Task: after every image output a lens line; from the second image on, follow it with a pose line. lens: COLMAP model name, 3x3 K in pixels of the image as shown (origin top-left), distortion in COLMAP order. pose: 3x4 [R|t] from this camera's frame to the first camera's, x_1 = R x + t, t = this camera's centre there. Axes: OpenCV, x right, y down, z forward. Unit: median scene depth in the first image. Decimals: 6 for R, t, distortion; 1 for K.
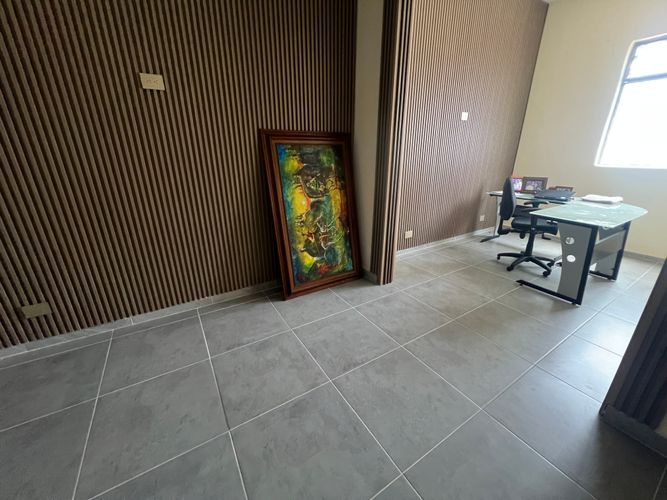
lens RADIAL K [[271.2, 0, 335.1], [0, 271.2, 248.7], [0, 0, 1]] dist [0.000549, 0.001243]
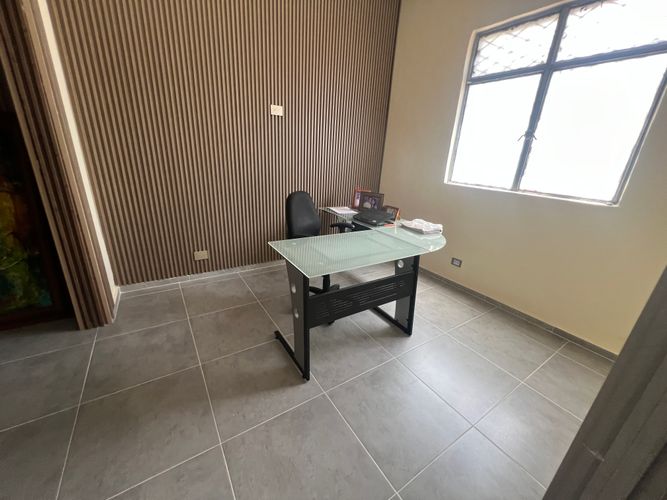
lens RADIAL K [[265.7, 0, 332.1], [0, 265.7, 249.9], [0, 0, 1]] dist [0.001029, -0.000026]
pose [[0.997922, 0.052037, 0.037985, 0.787714], [-0.051909, 0.998642, -0.004360, -0.107784], [-0.038161, 0.002379, 0.999269, 0.272350]]
